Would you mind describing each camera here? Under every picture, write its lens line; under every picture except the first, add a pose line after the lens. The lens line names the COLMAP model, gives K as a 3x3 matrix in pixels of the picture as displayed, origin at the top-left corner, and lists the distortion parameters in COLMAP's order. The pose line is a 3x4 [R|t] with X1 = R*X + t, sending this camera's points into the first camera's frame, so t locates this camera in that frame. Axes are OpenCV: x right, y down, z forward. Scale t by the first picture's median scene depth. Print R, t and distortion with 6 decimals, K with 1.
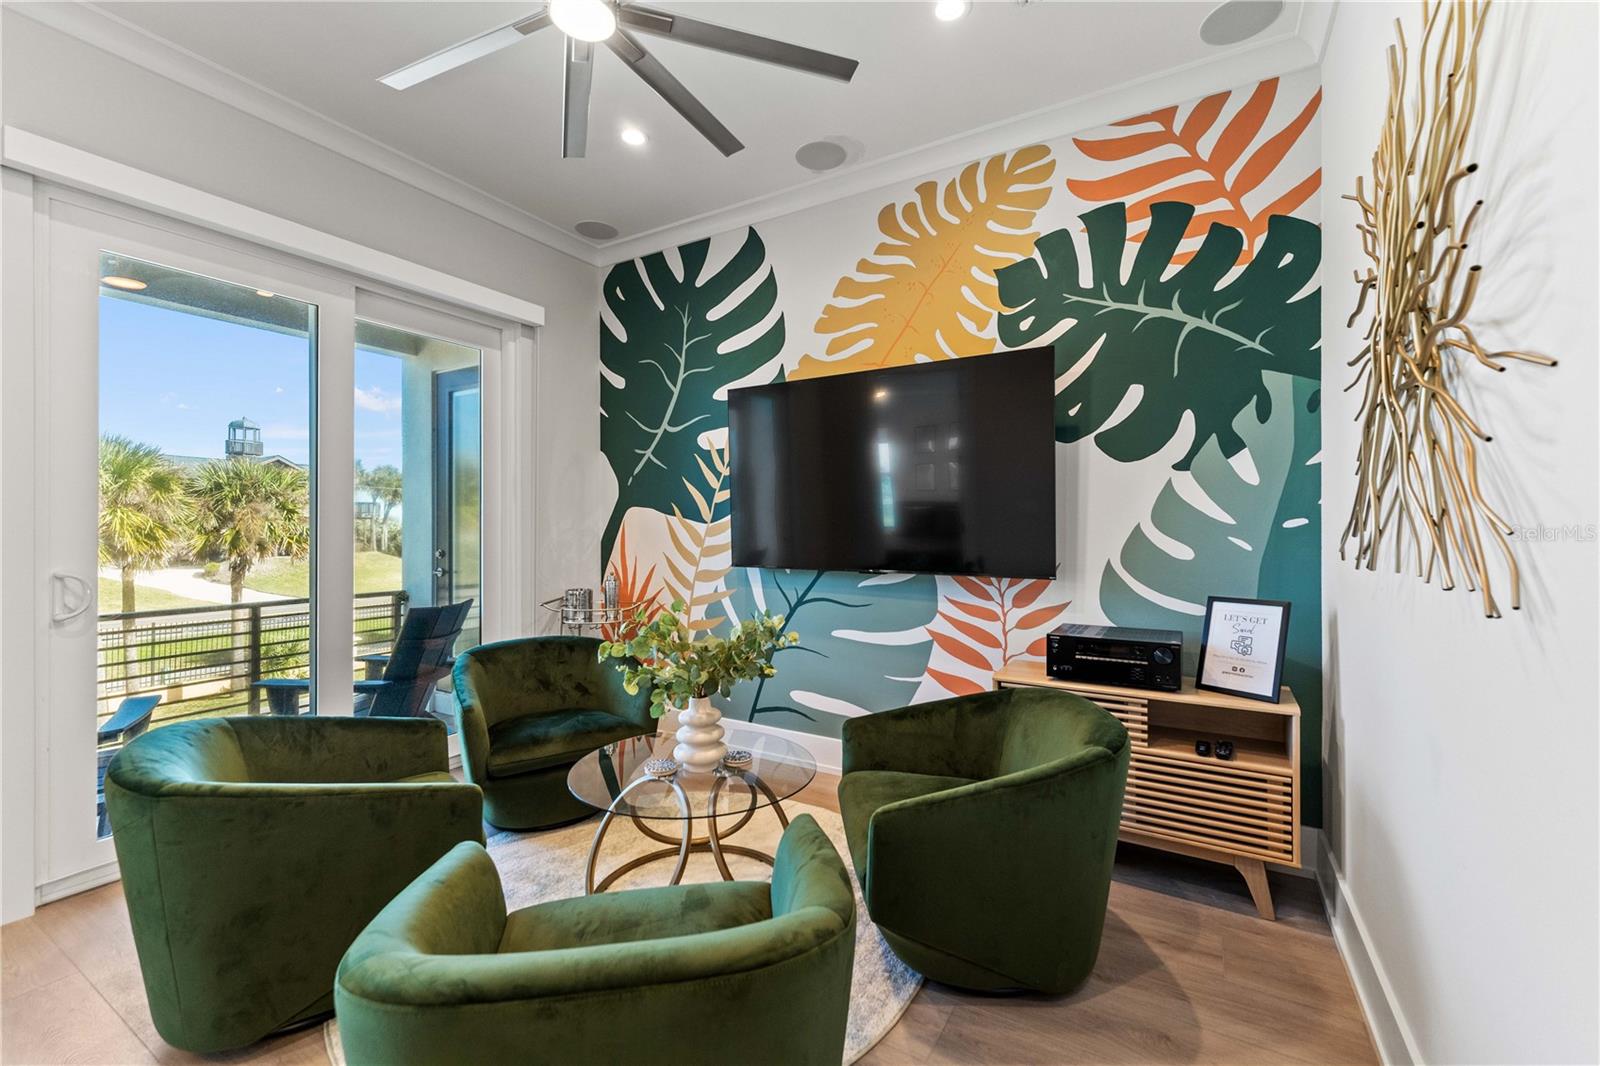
lens RADIAL K [[647.1, 0, 804.2], [0, 647.1, 526.7], [0, 0, 1]] dist [-0.000675, -0.000232]
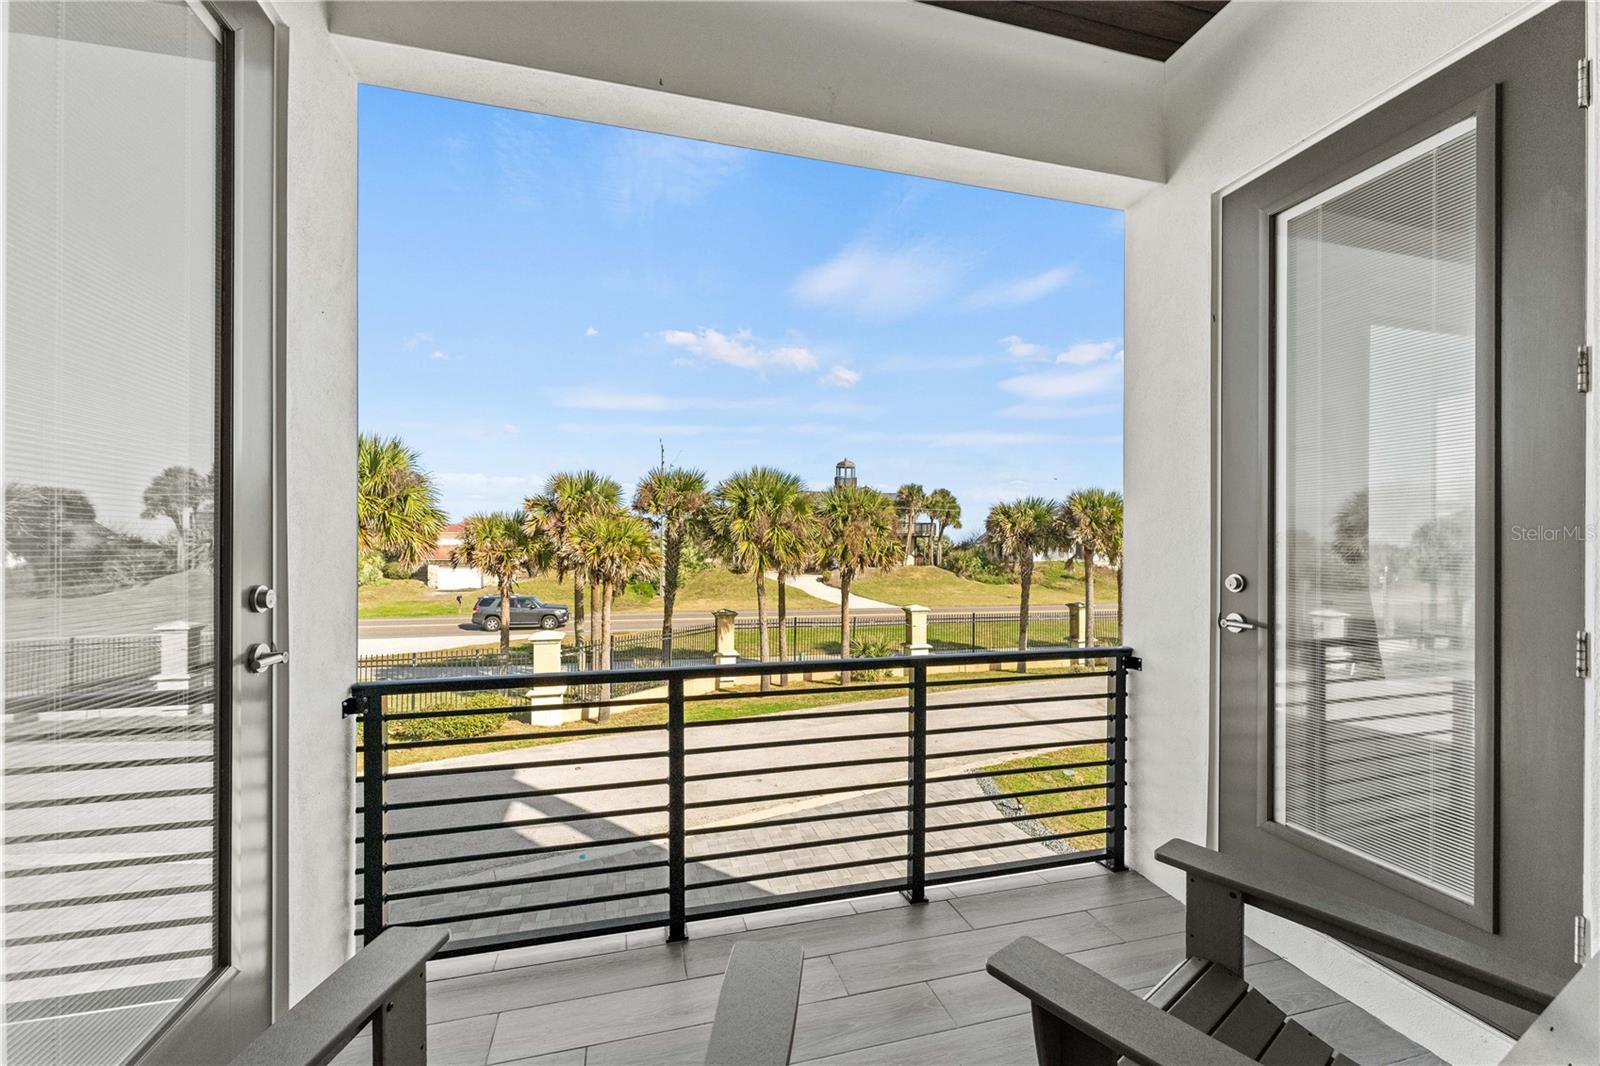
lens RADIAL K [[647.1, 0, 798.6], [0, 647.1, 542.9], [0, 0, 1]] dist [-0.000675, -0.000232]
pose [[0.708185, 0.002849, -0.706022, -0.105942], [-0.005050, 0.999987, -0.001031, 0.003604], [0.706009, 0.004296, 0.708189, 0.105477]]
